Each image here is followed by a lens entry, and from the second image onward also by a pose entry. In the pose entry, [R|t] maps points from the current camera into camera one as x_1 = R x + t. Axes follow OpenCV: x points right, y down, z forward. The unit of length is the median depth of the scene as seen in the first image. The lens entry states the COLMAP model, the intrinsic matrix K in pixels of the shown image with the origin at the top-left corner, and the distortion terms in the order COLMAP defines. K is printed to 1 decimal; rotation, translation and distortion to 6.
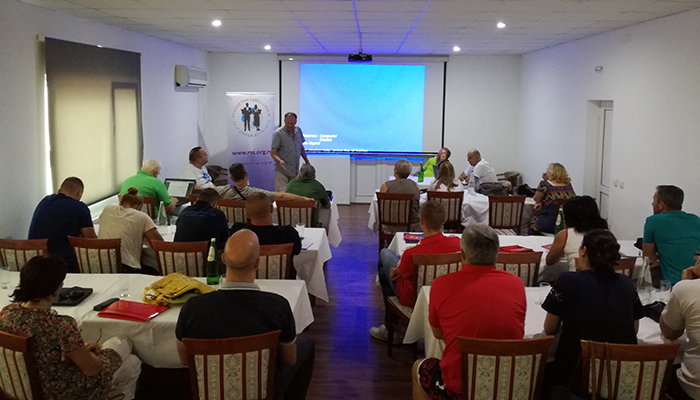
lens RADIAL K [[562.8, 0, 349.6], [0, 562.8, 139.0], [0, 0, 1]] dist [0.090886, -0.154037]
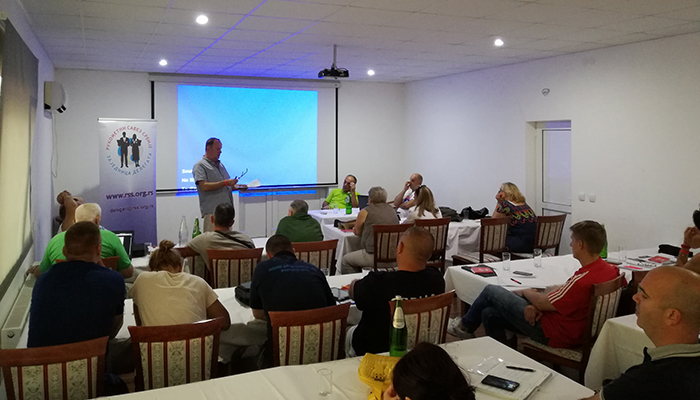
lens RADIAL K [[562.8, 0, 349.6], [0, 562.8, 139.0], [0, 0, 1]] dist [0.090886, -0.154037]
pose [[0.901411, -0.016637, 0.432644, -0.269924], [0.046127, 0.997264, -0.057757, 0.007309], [-0.430500, 0.072020, 0.899713, 0.164154]]
